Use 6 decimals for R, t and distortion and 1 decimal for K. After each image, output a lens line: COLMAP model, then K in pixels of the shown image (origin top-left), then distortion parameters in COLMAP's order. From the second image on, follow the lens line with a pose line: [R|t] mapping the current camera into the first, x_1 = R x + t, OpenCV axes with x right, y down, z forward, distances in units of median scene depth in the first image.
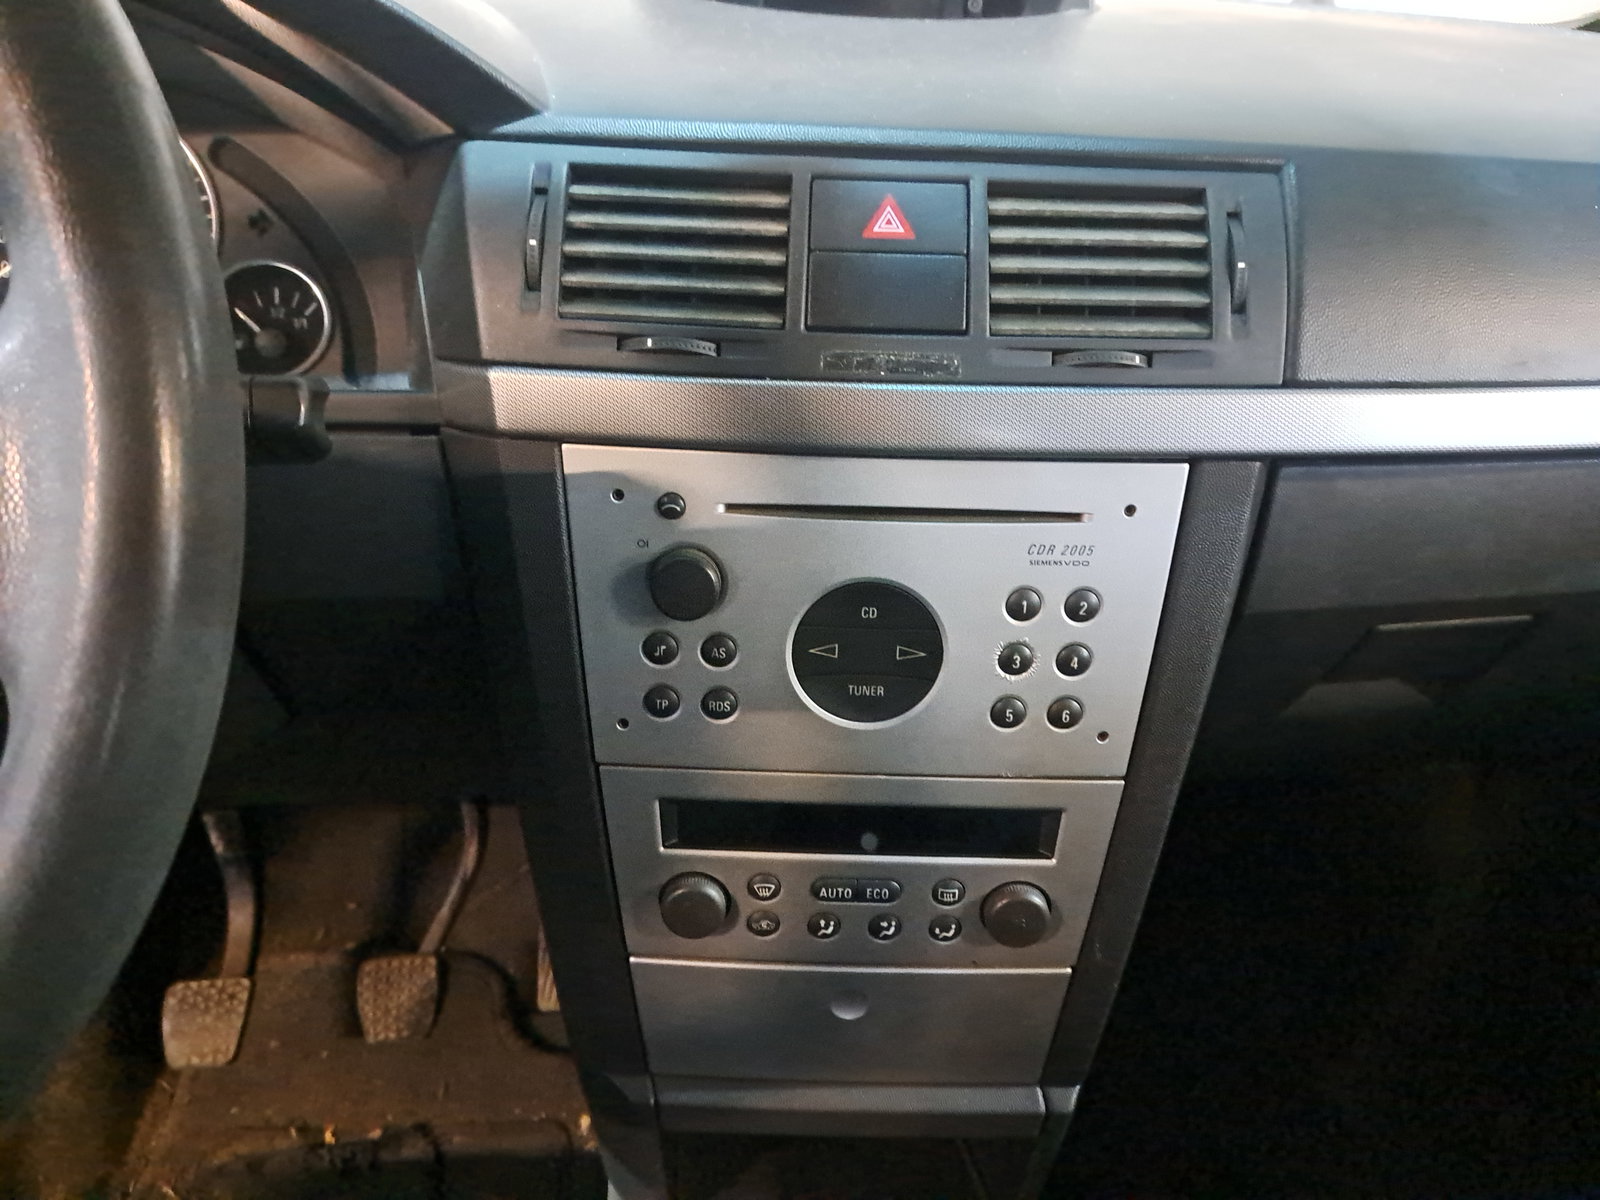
lens RADIAL K [[1160.2, 0, 860.3], [0, 1160.2, 598.8], [0, 0, 1]] dist [-0.003629, -0.004496]
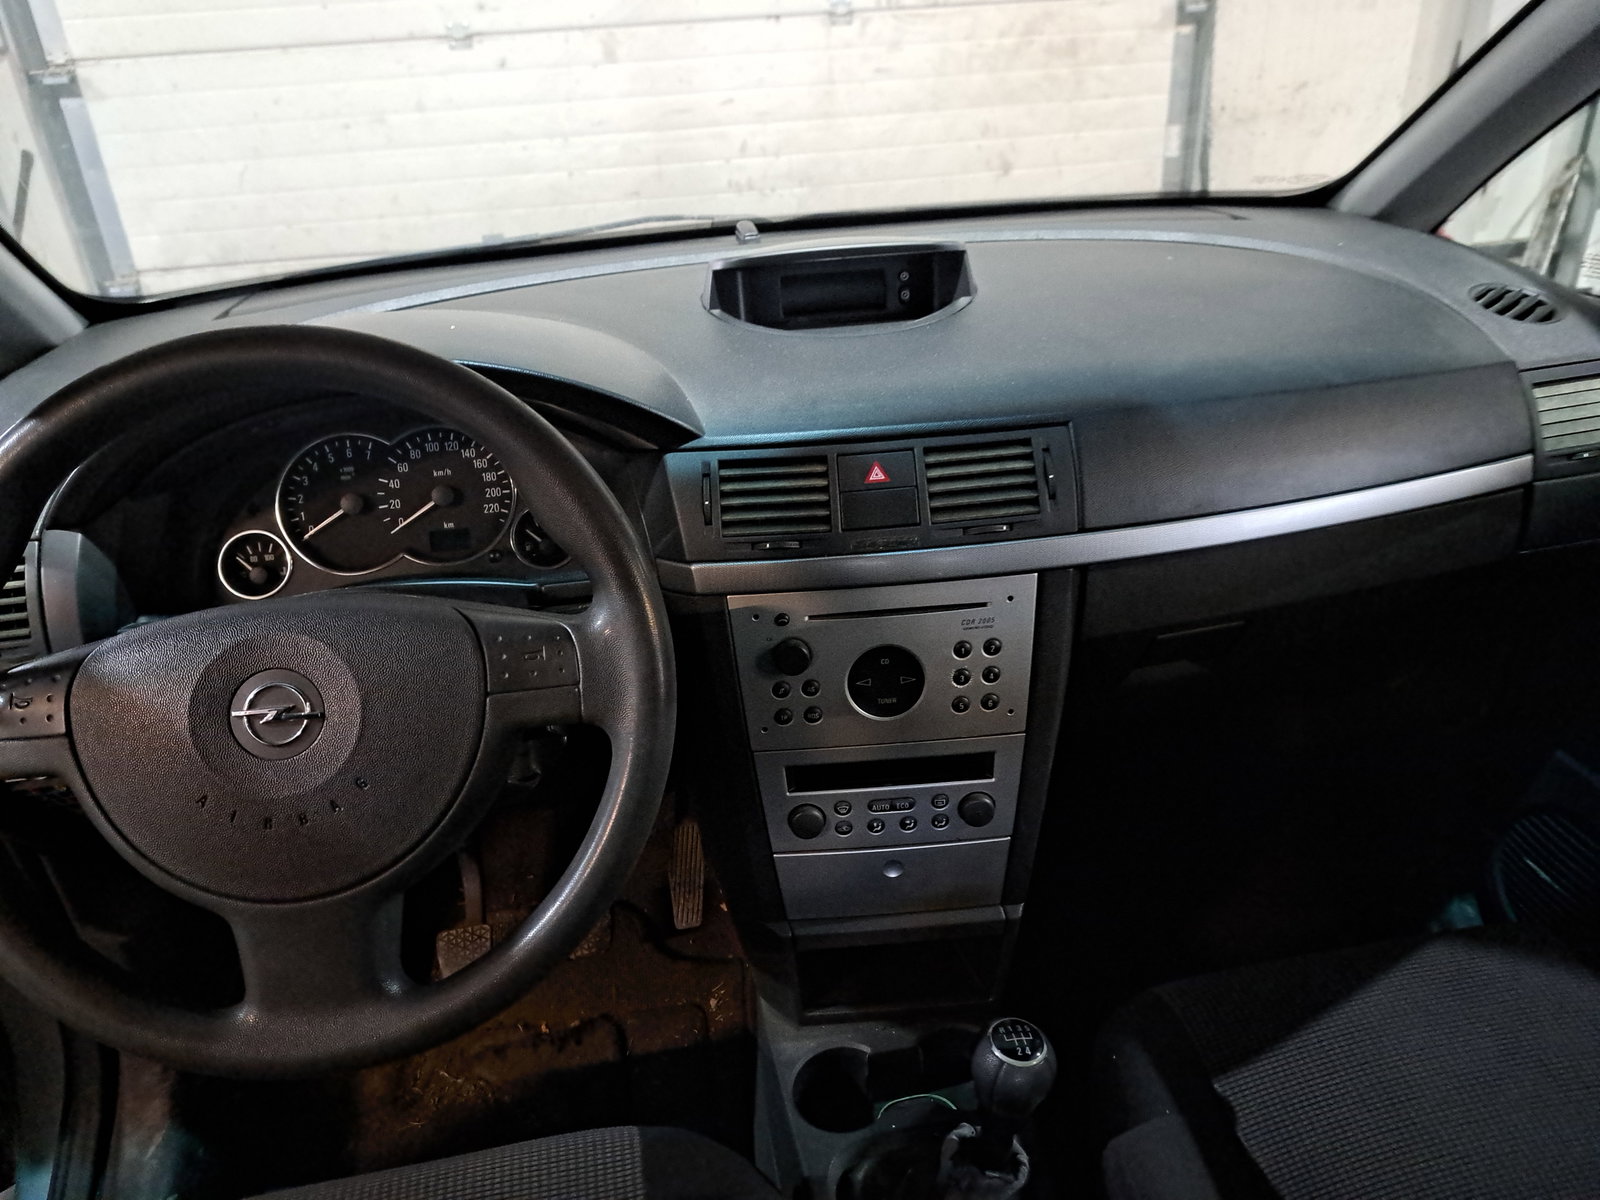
lens RADIAL K [[1213.7, 0, 827.0], [0, 1213.7, 604.1], [0, 0, 1]] dist [0.070621, -0.070142]
pose [[0.994869, -0.101034, -0.005276, -0.069197], [0.101125, 0.994640, 0.021573, -0.138649], [0.003068, -0.021996, 0.999753, -1.057527]]
